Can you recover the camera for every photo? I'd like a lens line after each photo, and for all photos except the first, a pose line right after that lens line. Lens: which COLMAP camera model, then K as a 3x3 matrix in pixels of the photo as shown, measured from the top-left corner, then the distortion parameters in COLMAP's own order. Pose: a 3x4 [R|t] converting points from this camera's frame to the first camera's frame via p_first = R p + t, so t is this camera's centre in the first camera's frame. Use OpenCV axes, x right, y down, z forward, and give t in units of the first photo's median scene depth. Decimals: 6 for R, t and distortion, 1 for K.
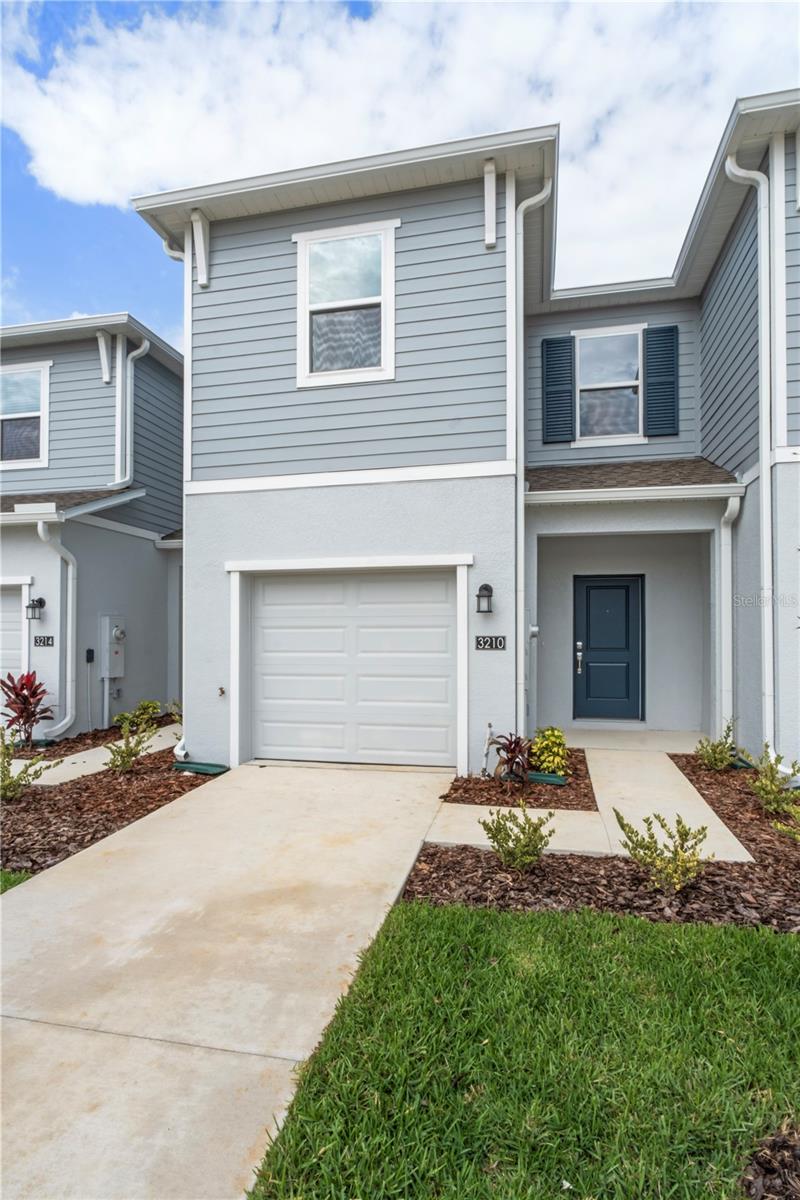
lens RADIAL K [[620.2, 0, 400.4], [0, 620.2, 628.1], [0, 0, 1]] dist [-0.010505, 0.001513]
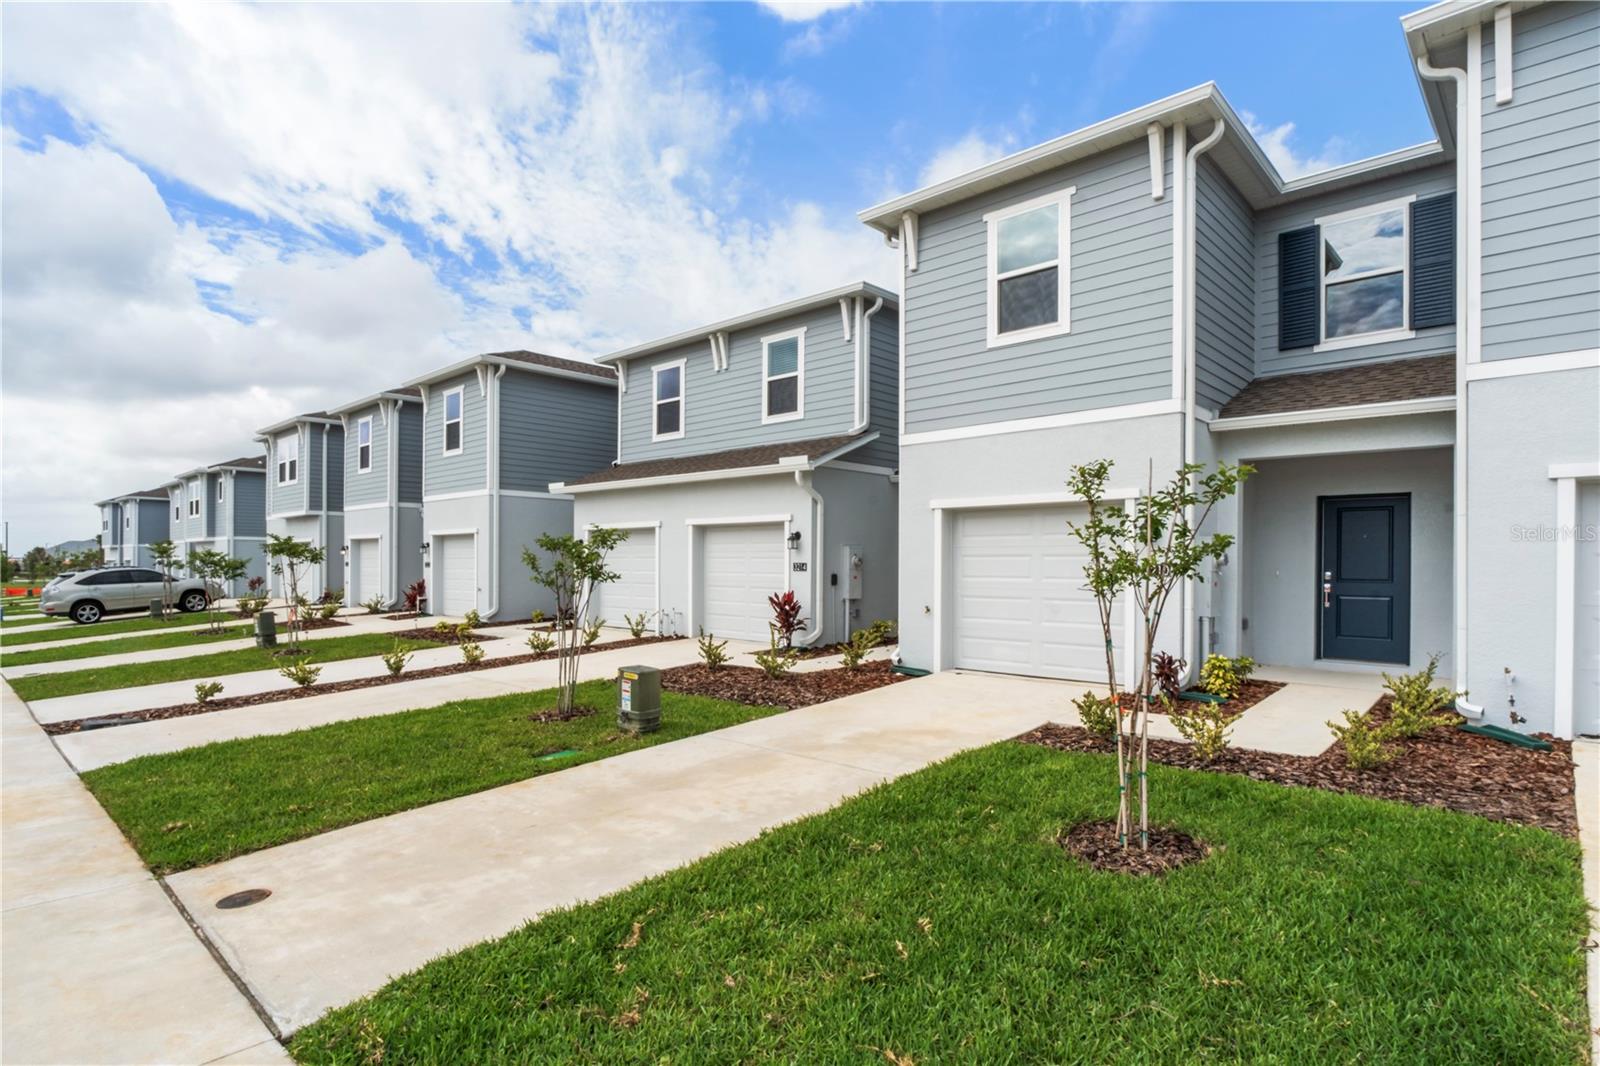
lens RADIAL K [[826.9, 0, 802.9], [0, 826.9, 547.5], [0, 0, 1]] dist [-0.010505, 0.001513]
pose [[0.863006, -0.005316, -0.505166, 0.268457], [0.000919, 0.999960, -0.008951, -0.002543], [0.505193, 0.007261, 0.862976, -0.431072]]
